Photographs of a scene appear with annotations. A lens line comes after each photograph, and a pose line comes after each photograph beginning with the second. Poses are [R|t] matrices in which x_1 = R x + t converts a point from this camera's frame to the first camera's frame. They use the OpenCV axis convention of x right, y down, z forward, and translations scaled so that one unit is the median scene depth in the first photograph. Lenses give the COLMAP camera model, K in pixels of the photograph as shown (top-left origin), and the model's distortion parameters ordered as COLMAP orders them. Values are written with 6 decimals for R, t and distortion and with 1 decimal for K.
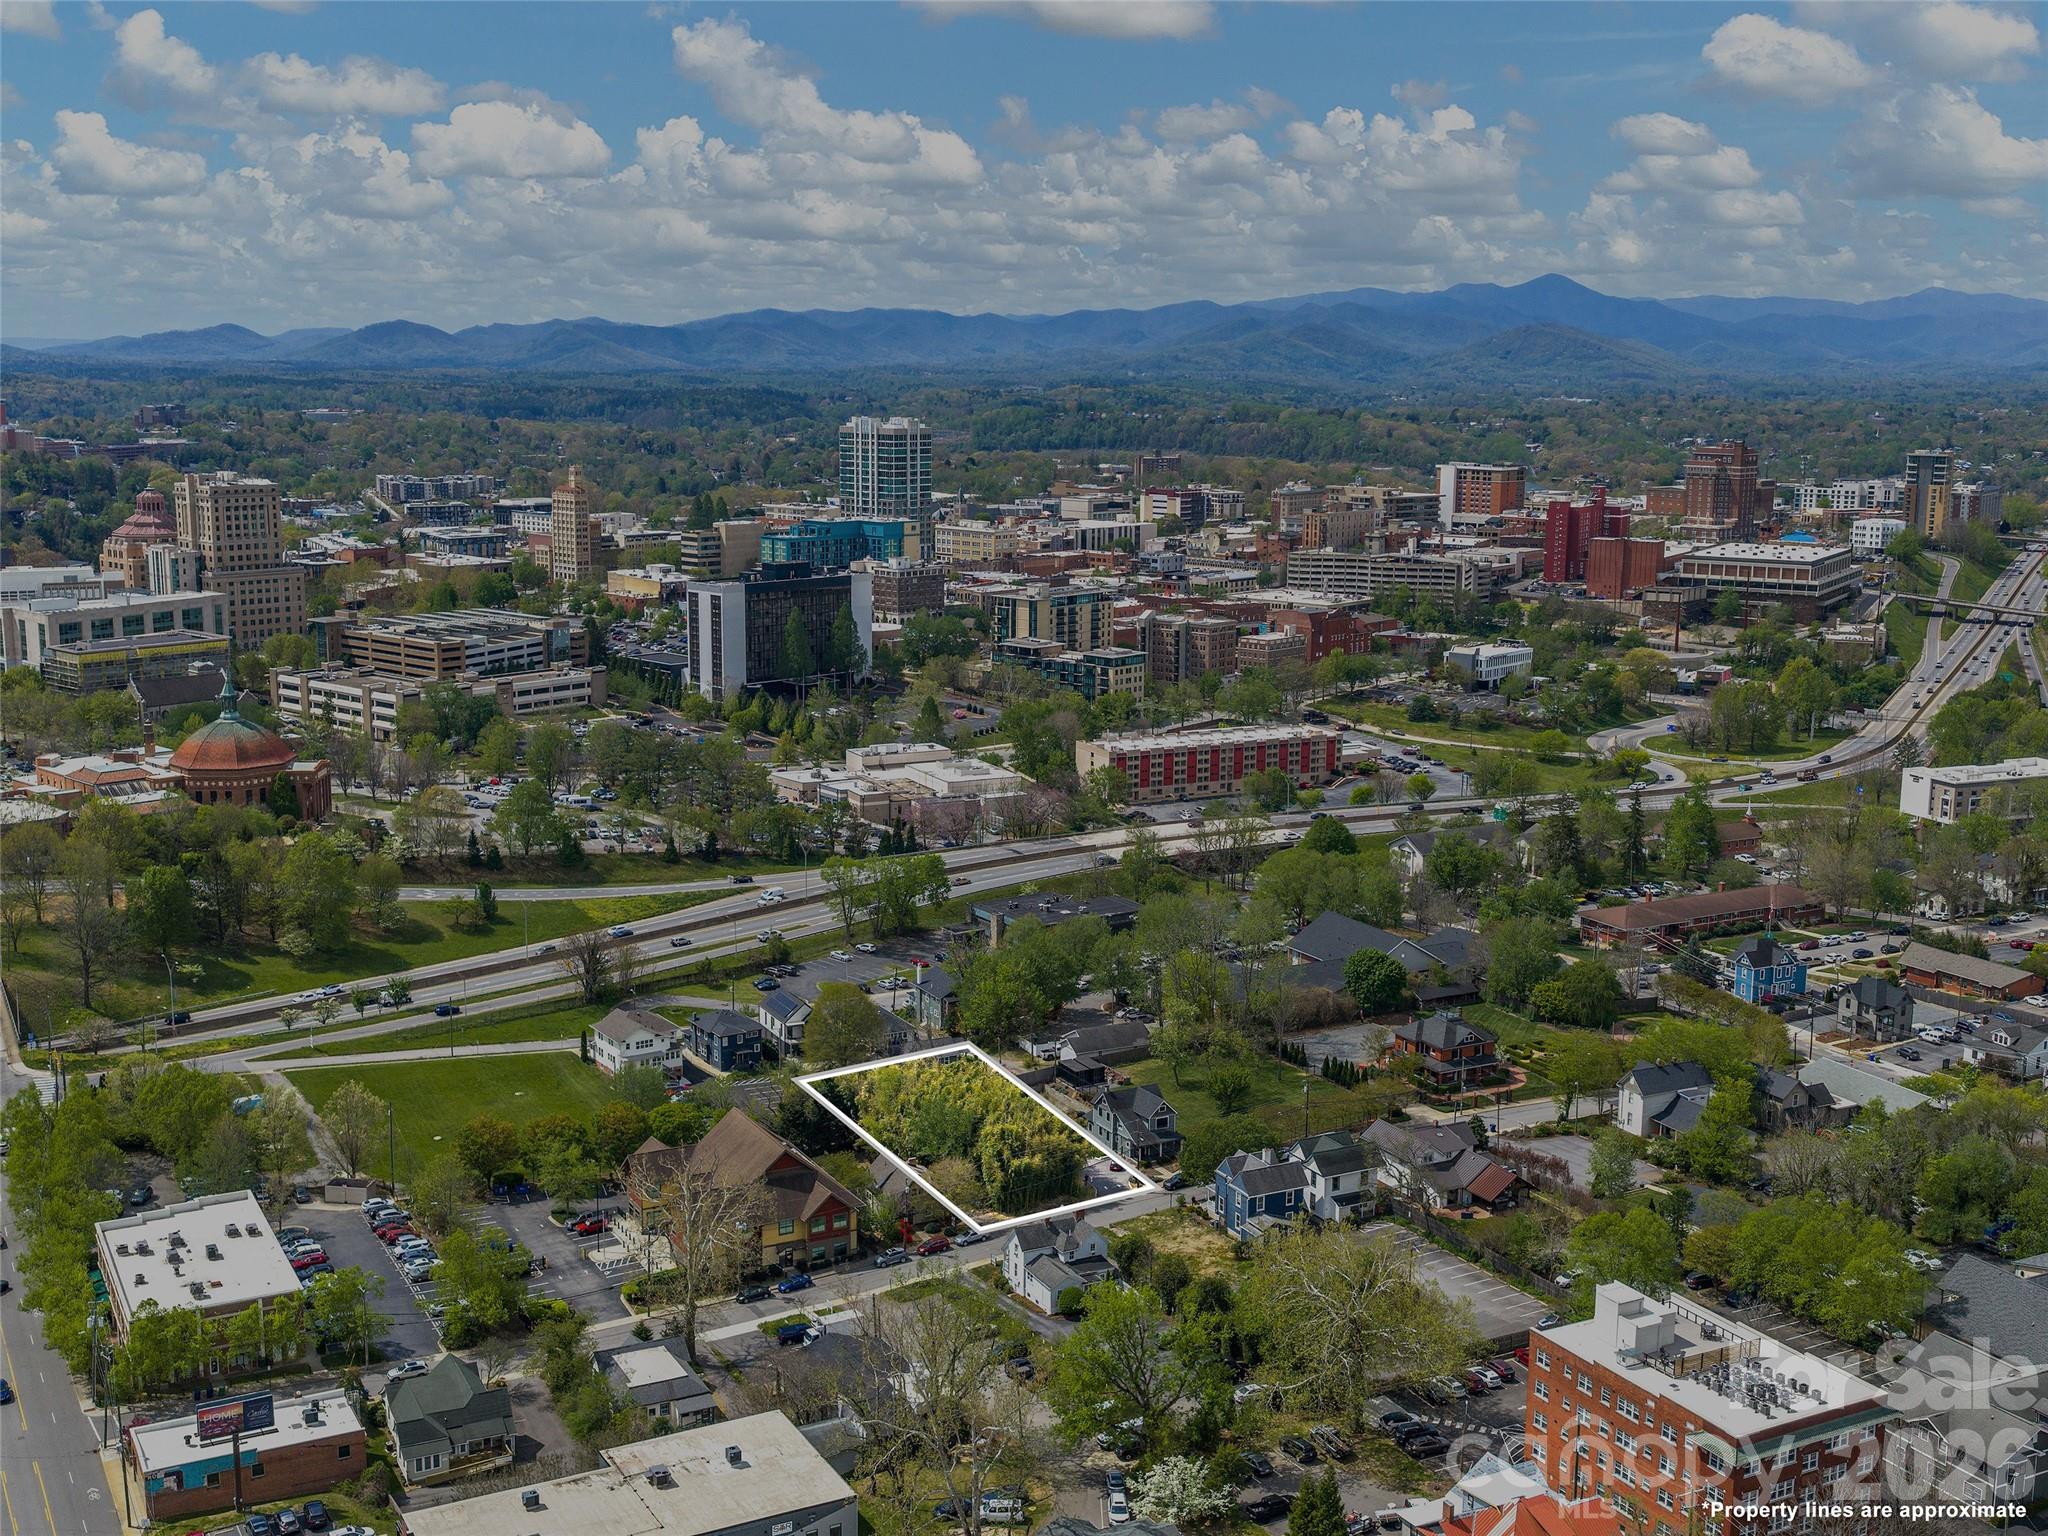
lens RADIAL K [[2336.4, 0, 1023.1], [0, 2336.4, 769.1], [0, 0, 1]] dist [0.011279, 0.000000]
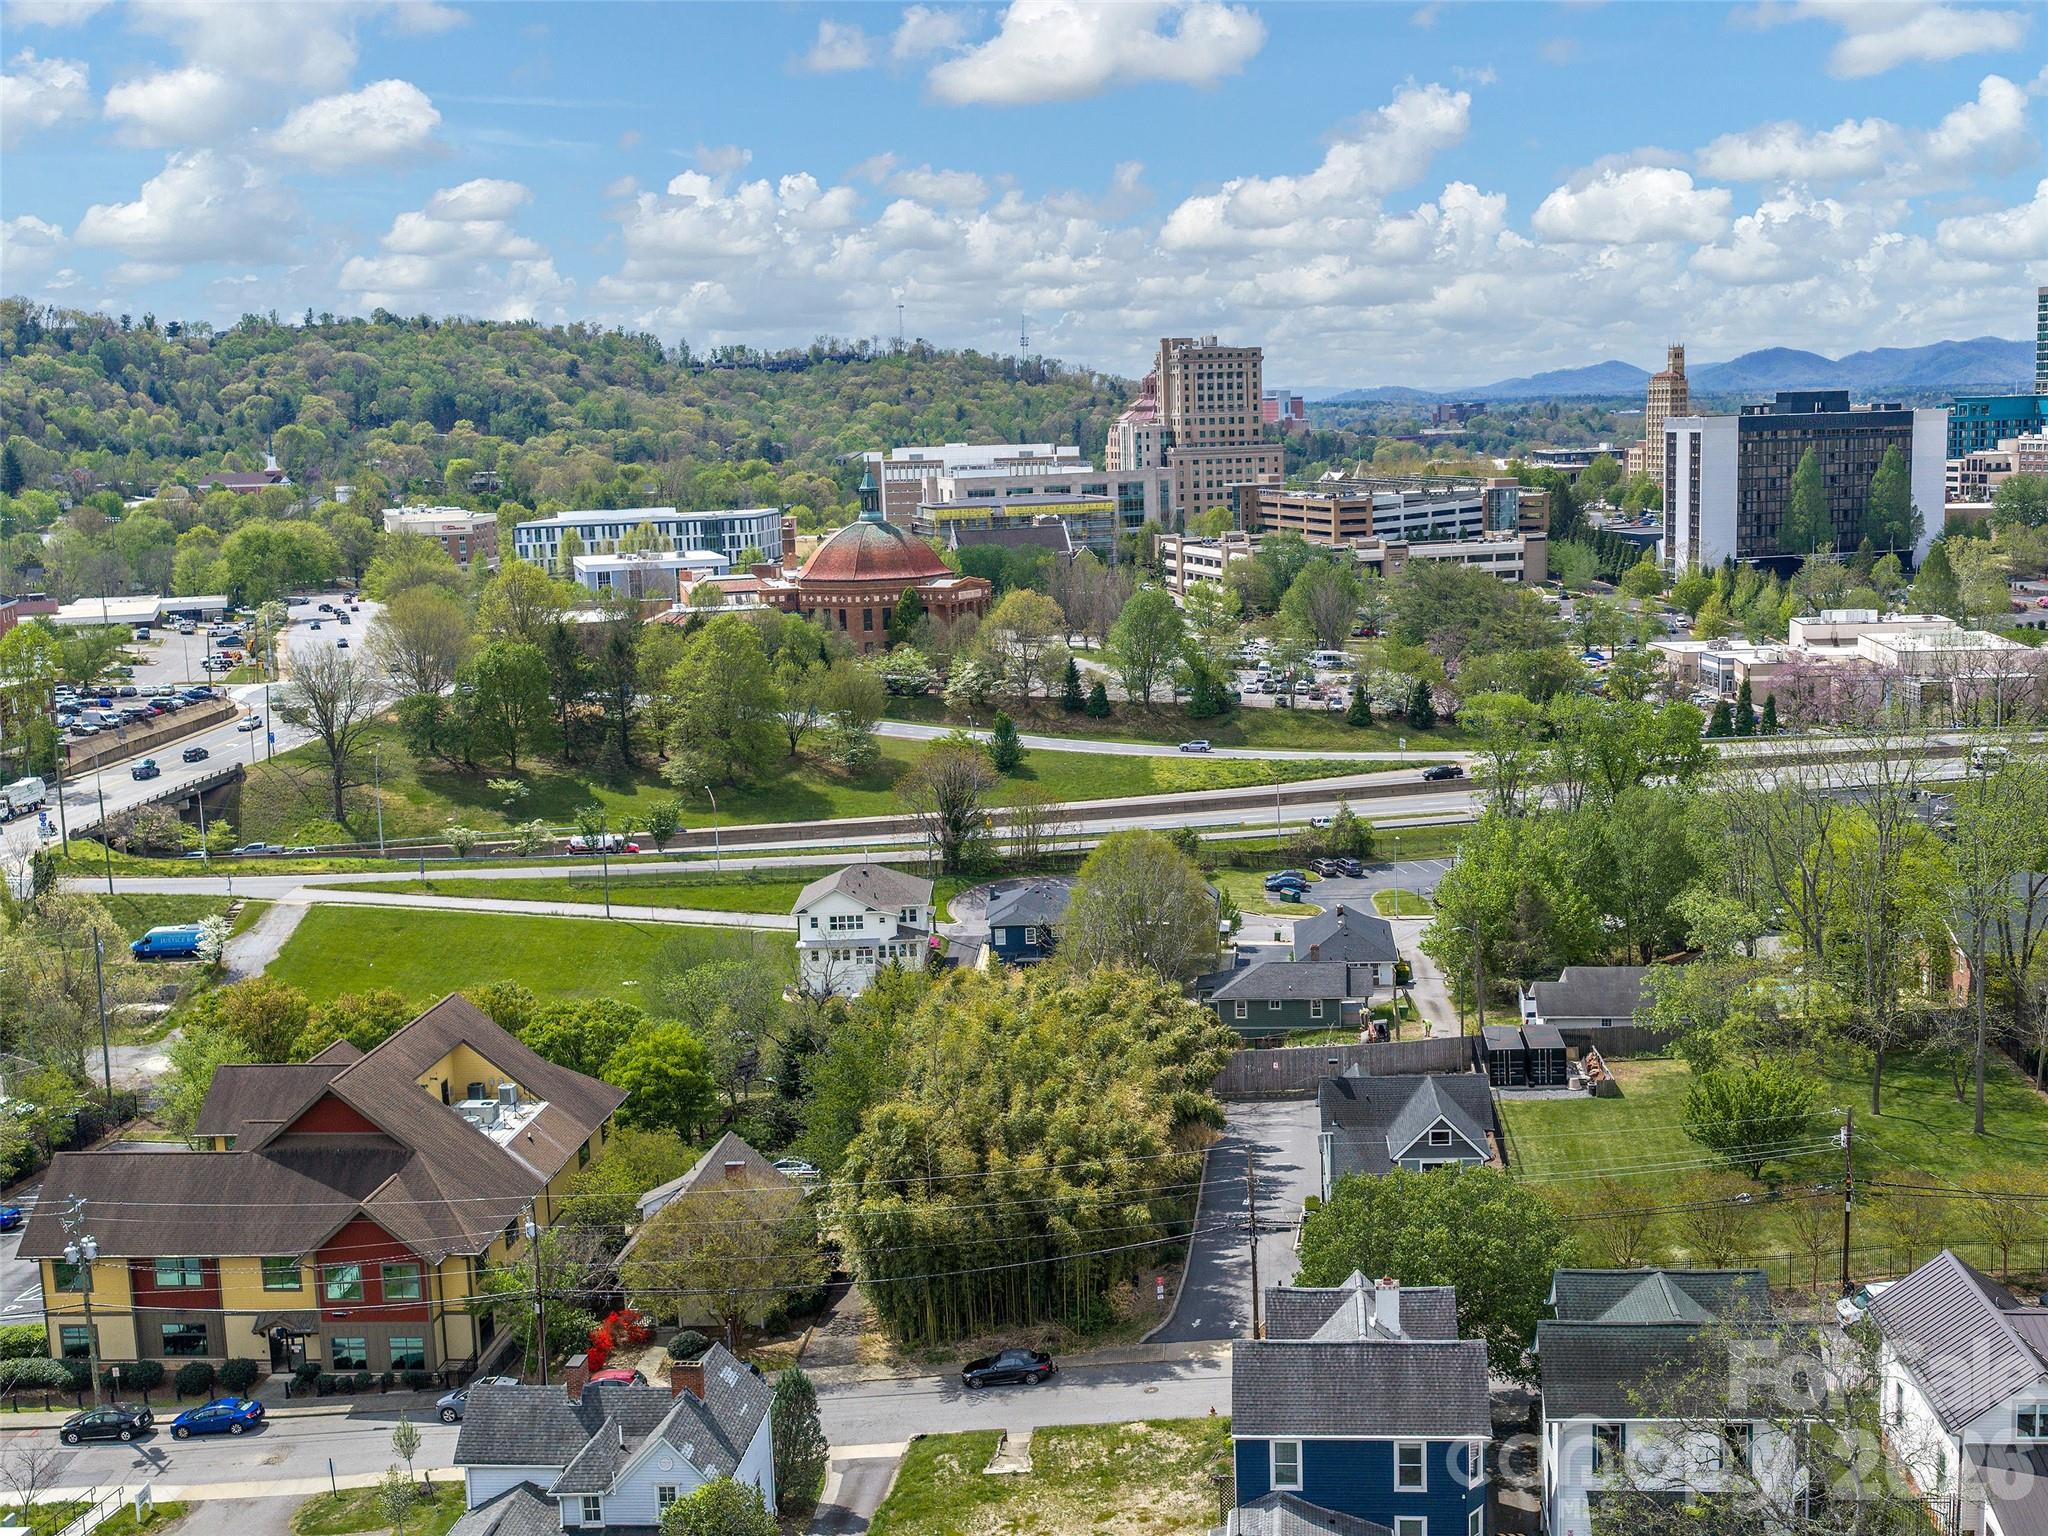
lens RADIAL K [[2336.4, 0, 1025.6], [0, 2336.4, 766.4], [0, 0, 1]] dist [0.011279, 0.000000]
pose [[0.845398, 0.054309, -0.531368, 0.081305], [-0.061573, 0.998094, 0.004049, 0.037434], [0.530576, 0.029295, 0.847131, 0.272791]]
